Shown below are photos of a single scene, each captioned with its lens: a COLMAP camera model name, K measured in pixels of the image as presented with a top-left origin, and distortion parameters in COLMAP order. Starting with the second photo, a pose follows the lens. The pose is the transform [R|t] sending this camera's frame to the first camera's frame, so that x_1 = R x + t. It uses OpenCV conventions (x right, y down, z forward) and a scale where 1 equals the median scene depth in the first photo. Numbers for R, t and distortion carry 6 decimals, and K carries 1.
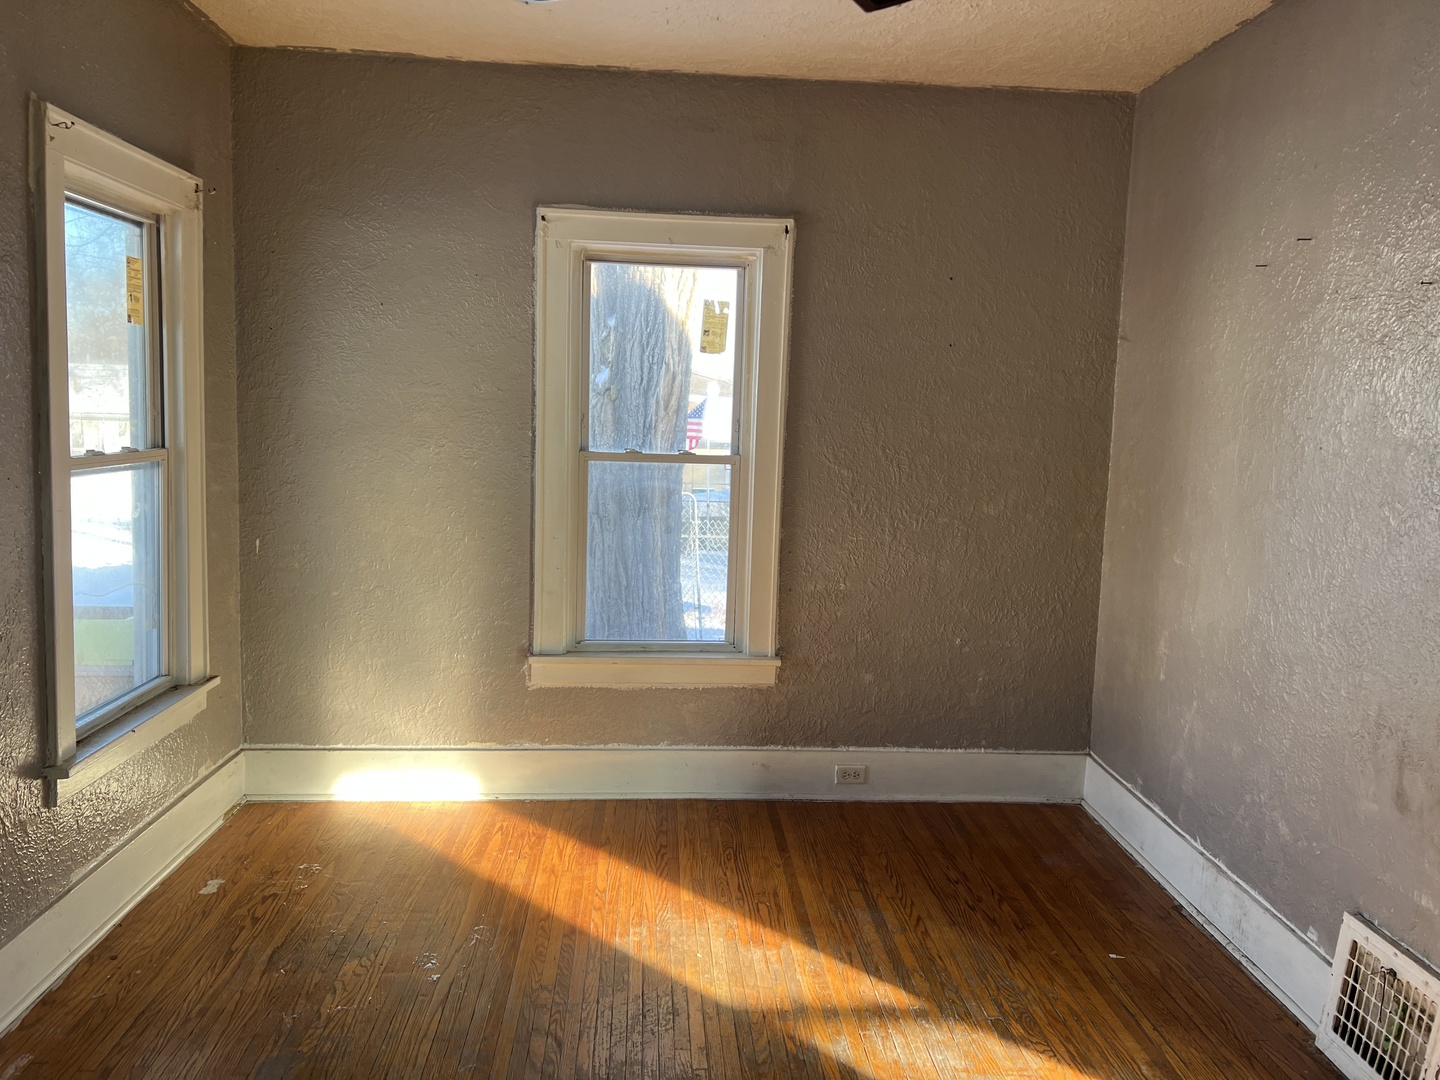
lens RADIAL K [[1070.5, 0, 704.1], [0, 1070.5, 542.1], [0, 0, 1]] dist [0.034378, -0.039627]
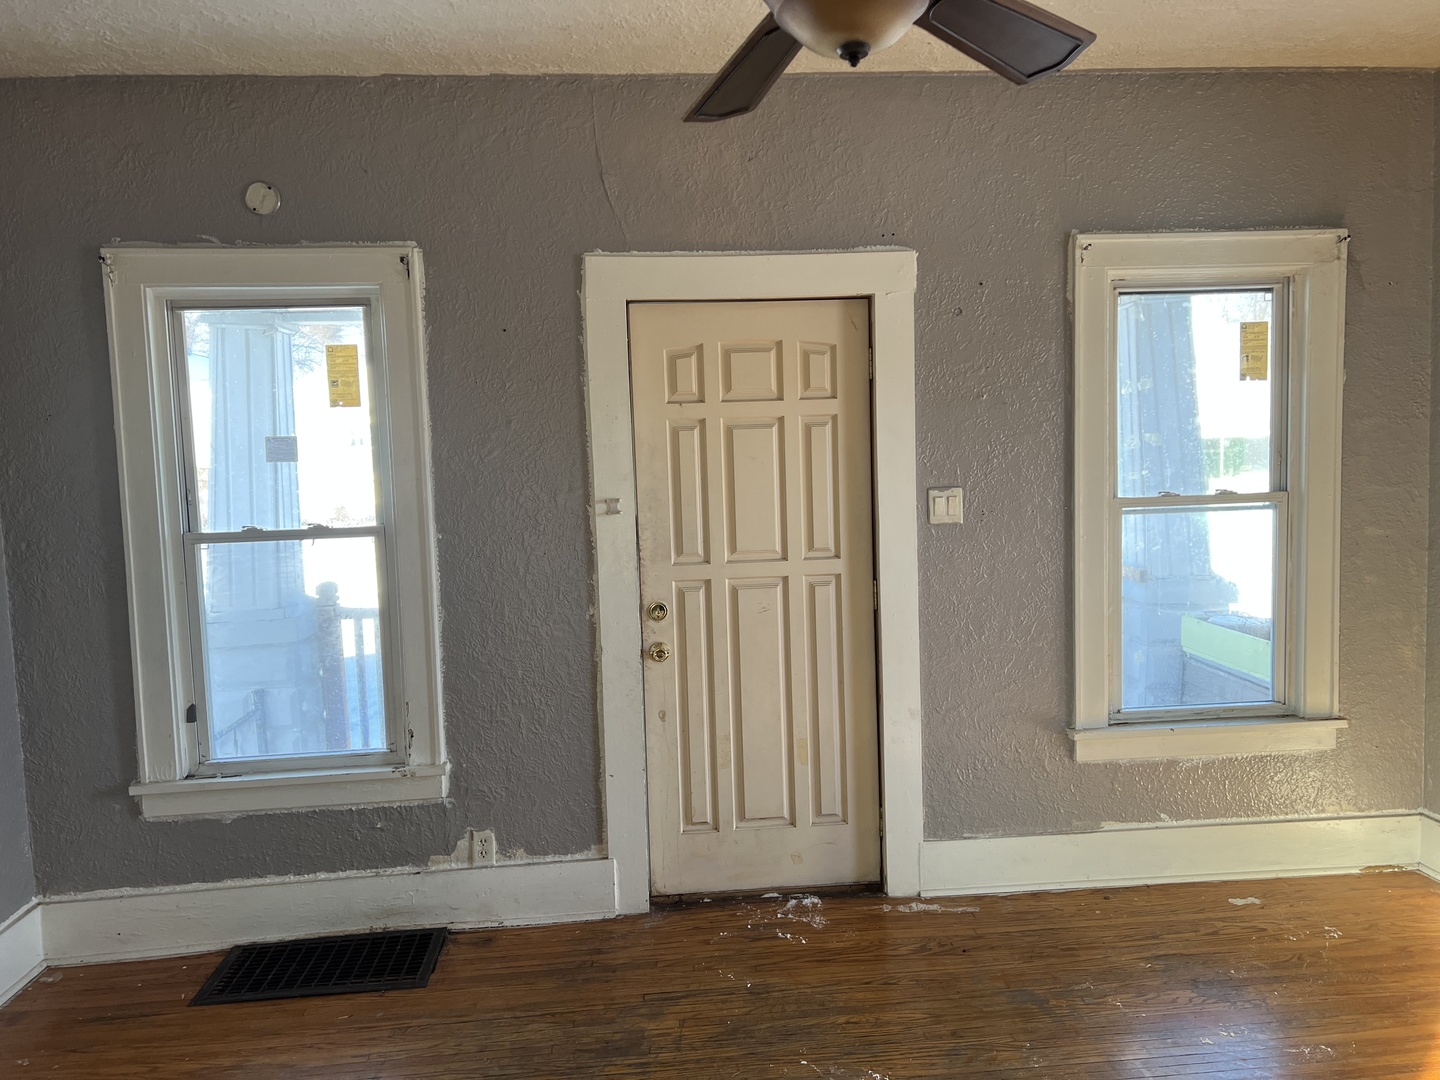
lens RADIAL K [[1070.5, 0, 727.0], [0, 1070.5, 528.5], [0, 0, 1]] dist [0.034378, -0.039627]
pose [[0.048063, 0.052177, -0.997481, 0.563398], [-0.098450, 0.994020, 0.047253, -0.046314], [0.993981, 0.095930, 0.052912, 0.401014]]
